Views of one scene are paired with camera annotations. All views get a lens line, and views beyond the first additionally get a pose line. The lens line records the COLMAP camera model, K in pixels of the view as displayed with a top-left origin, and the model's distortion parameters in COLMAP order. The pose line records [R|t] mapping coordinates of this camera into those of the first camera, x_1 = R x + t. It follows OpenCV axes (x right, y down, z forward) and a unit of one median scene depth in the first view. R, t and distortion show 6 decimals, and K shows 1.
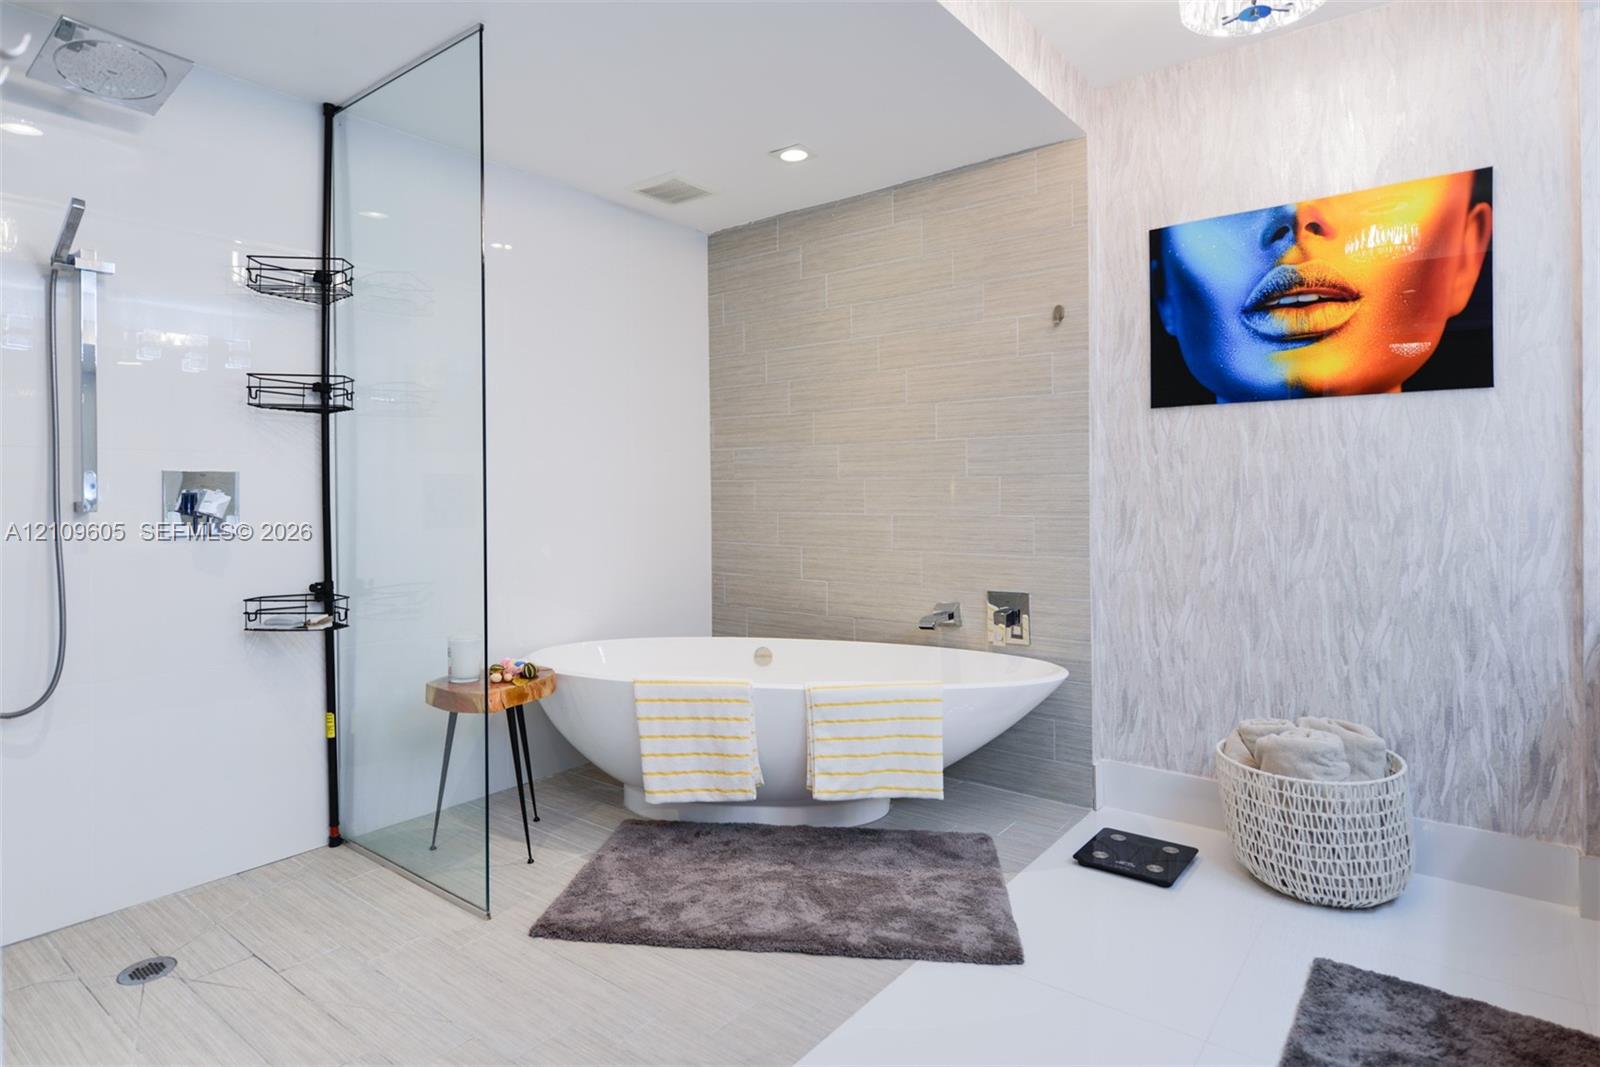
lens RADIAL K [[869.0, 0, 800.7], [0, 869.0, 491.9], [0, 0, 1]] dist [0.002114, -0.001987]
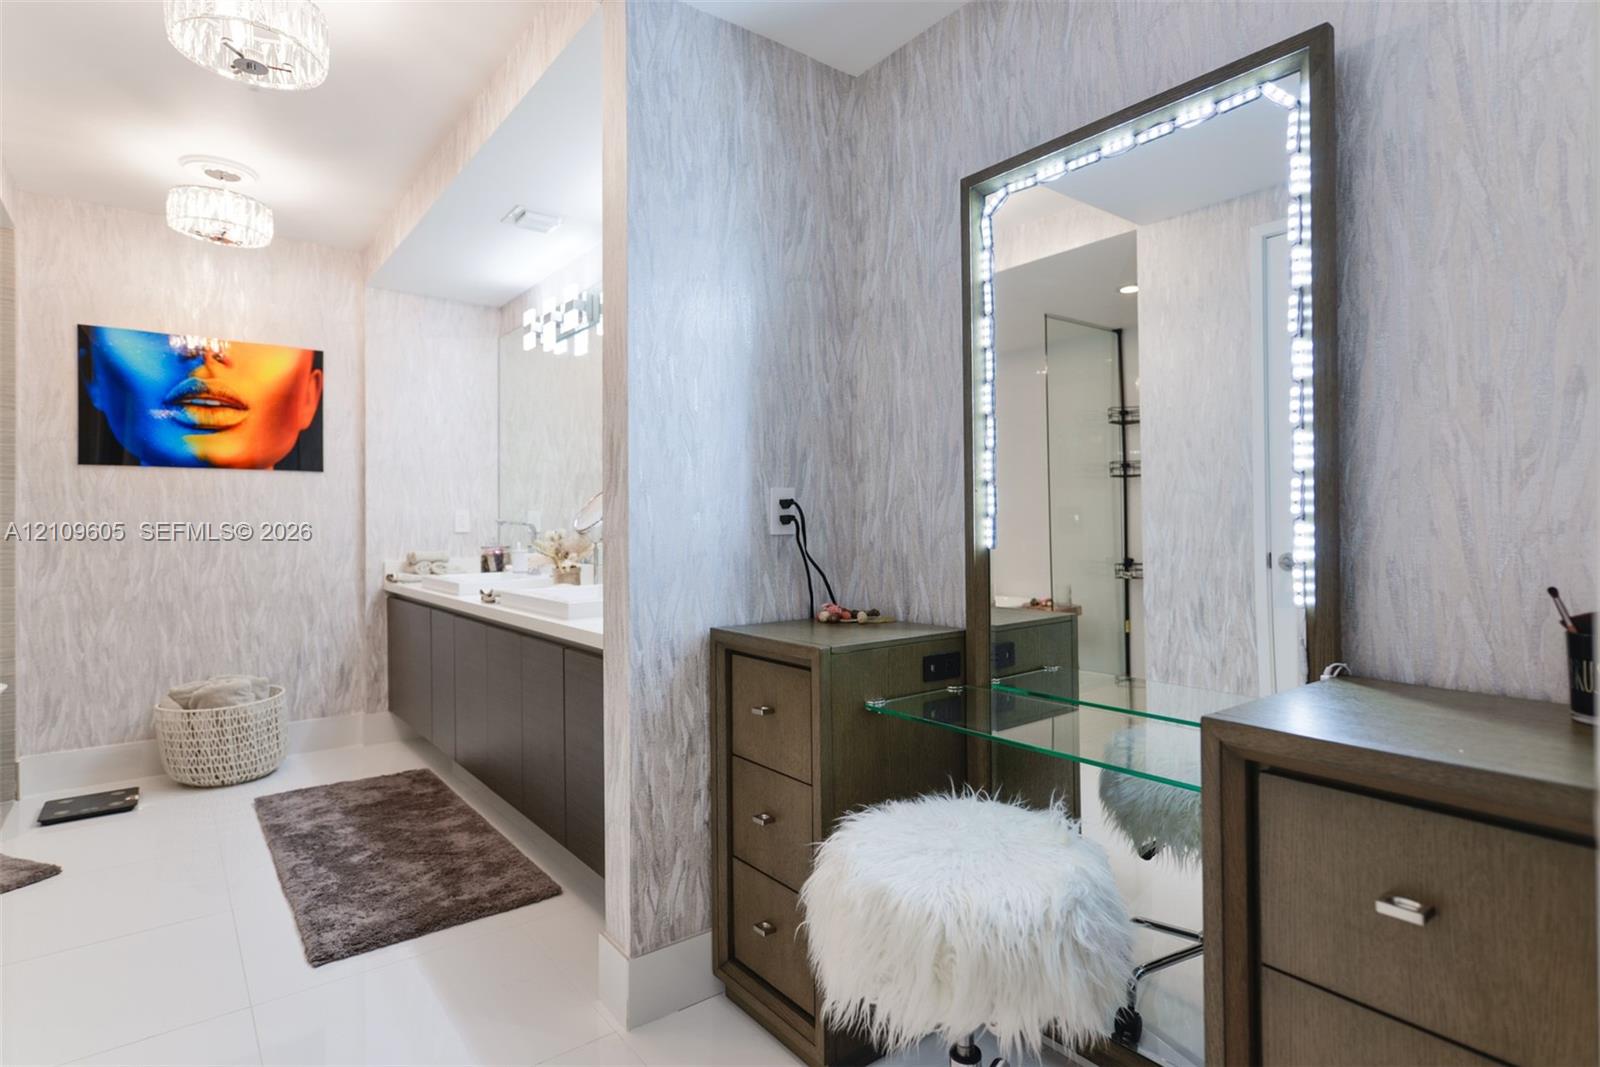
lens RADIAL K [[823.9, 0, 807.0], [0, 823.9, 519.6], [0, 0, 1]] dist [0.012121, -0.000975]
pose [[0.243624, 0.011648, 0.969800, -0.570136], [0.004959, 0.999900, -0.013255, 0.005919], [-0.969857, 0.008039, 0.243541, -0.361412]]
